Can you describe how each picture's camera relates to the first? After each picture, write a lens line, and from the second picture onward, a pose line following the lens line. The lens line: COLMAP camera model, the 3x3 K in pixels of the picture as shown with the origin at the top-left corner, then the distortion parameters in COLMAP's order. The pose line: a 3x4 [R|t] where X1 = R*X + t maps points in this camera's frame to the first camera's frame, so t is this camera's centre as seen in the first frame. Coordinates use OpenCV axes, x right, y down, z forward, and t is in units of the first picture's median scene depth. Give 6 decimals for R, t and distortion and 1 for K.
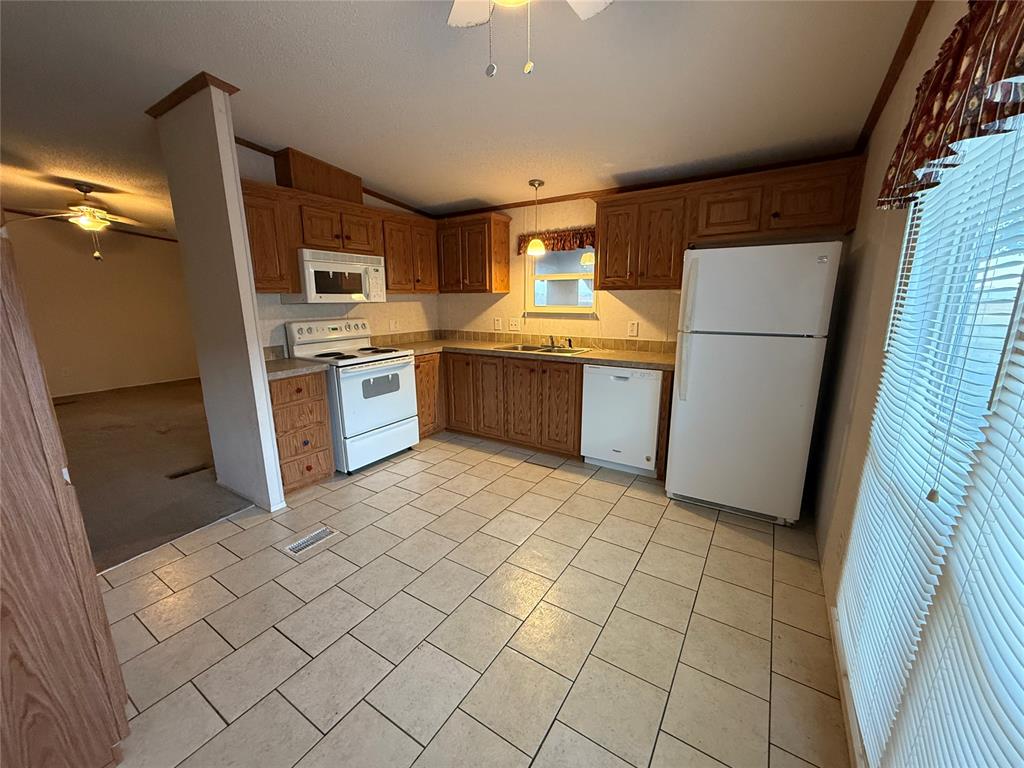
lens RADIAL K [[405.9, 0, 509.1], [0, 405.9, 386.1], [0, 0, 1]] dist [0.000626, -0.000067]
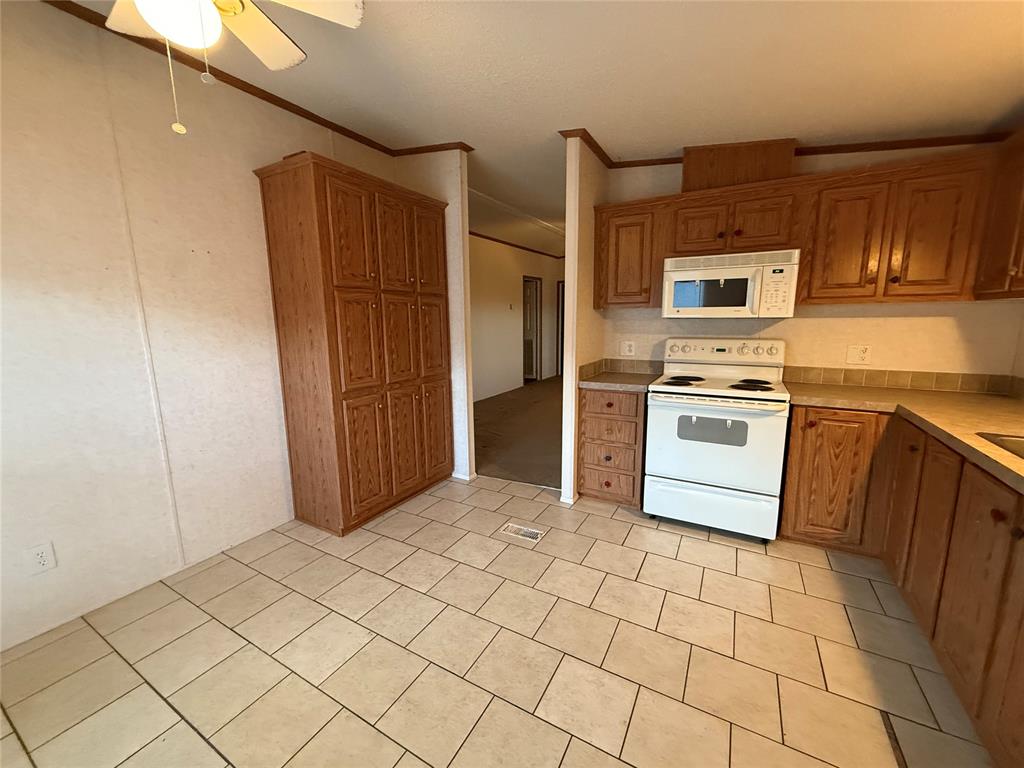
lens RADIAL K [[405.9, 0, 509.1], [0, 405.9, 386.1], [0, 0, 1]] dist [0.000626, -0.000067]
pose [[0.060678, 0.176873, -0.982362, 0.360689], [-0.205042, 0.965395, 0.161153, -0.118560], [0.976870, 0.191647, 0.094845, 0.542072]]
